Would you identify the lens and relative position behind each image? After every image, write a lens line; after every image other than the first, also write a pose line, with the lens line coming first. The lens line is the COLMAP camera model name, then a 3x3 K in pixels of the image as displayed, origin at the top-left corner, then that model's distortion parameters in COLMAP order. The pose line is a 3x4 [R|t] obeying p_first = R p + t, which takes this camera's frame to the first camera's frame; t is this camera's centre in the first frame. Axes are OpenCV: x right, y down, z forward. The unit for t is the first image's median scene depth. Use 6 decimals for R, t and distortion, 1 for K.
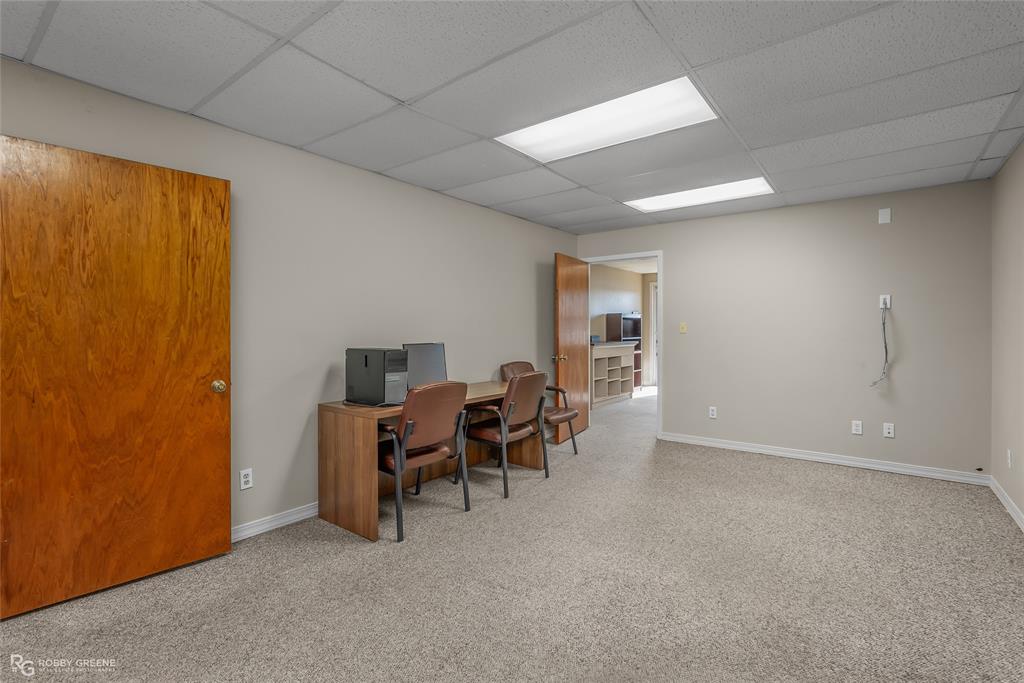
lens RADIAL K [[465.5, 0, 510.9], [0, 465.5, 333.7], [0, 0, 1]] dist [-0.007191, 0.000362]
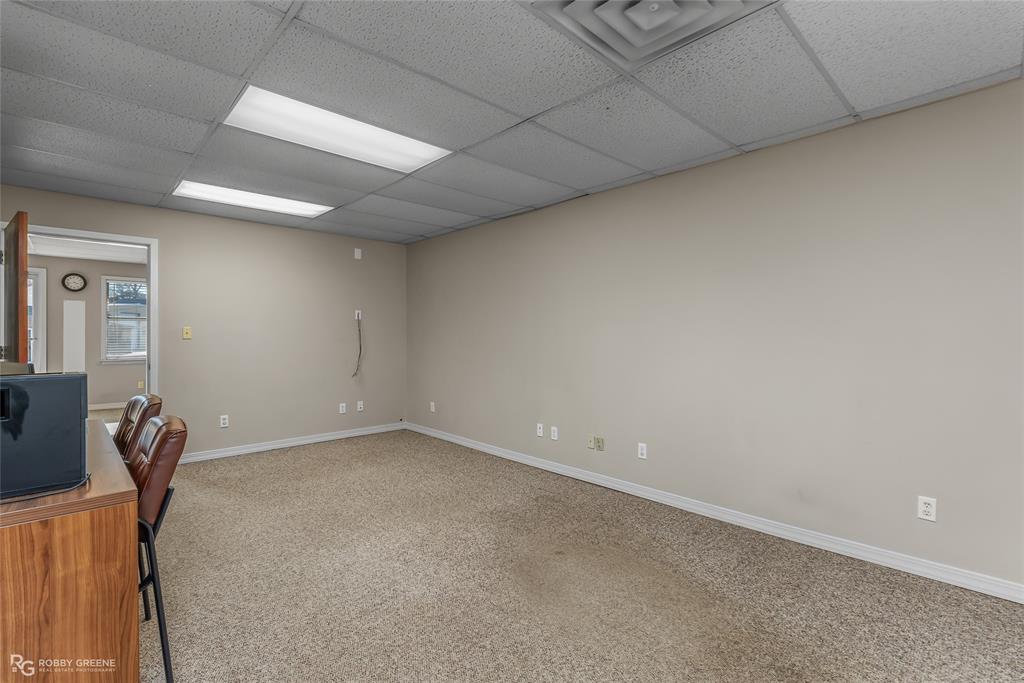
lens RADIAL K [[467.0, 0, 510.8], [0, 467.0, 333.3], [0, 0, 1]] dist [-0.002675, -0.000163]
pose [[0.153483, 0.004152, 0.988143, -0.661267], [0.008569, 0.999948, -0.005533, -0.002795], [-0.988114, 0.009317, 0.153440, 0.414305]]
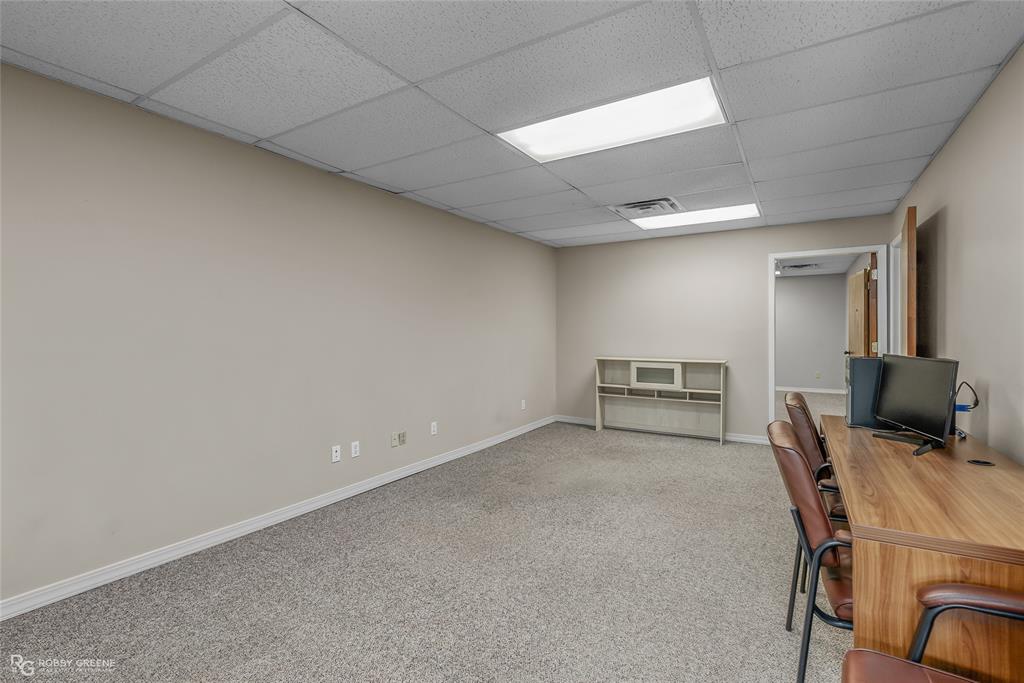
lens RADIAL K [[470.3, 0, 515.1], [0, 470.3, 324.0], [0, 0, 1]] dist [-0.001267, 0.000353]
pose [[-0.993389, 0.000950, -0.114792, 0.427277], [0.001995, 0.999958, -0.008985, -0.017068], [0.114778, -0.009154, -0.993349, 1.688987]]
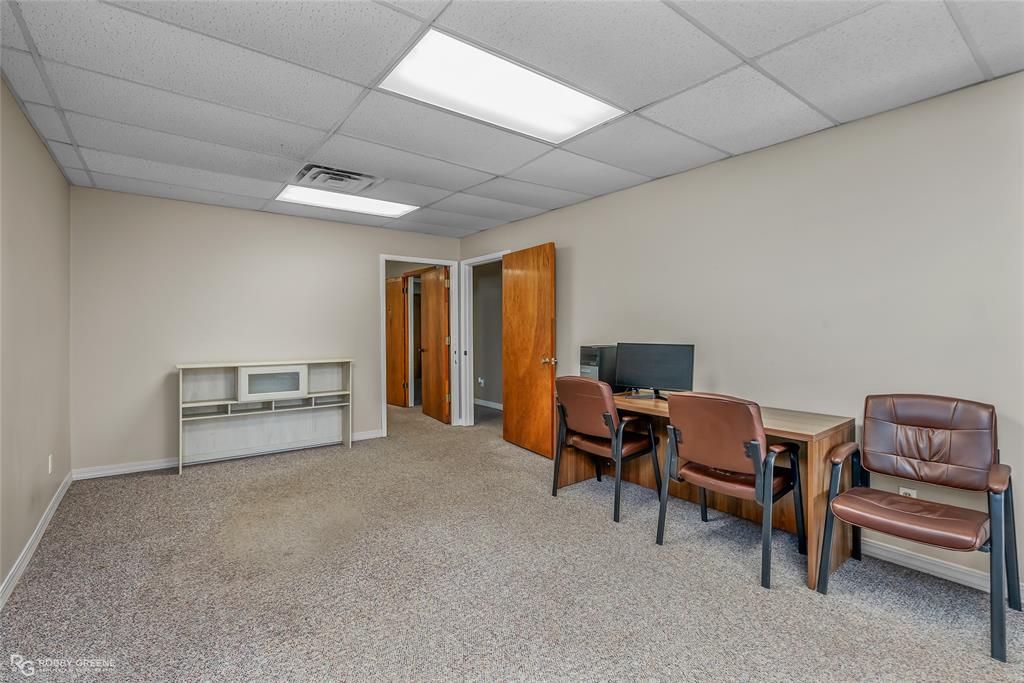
lens RADIAL K [[470.3, 0, 515.1], [0, 470.3, 324.0], [0, 0, 1]] dist [-0.001267, 0.000353]
pose [[-0.249860, -0.006340, -0.968261, 0.898373], [-0.006537, 0.999967, -0.004860, -0.013319], [0.968260, 0.005115, -0.249893, 1.055534]]
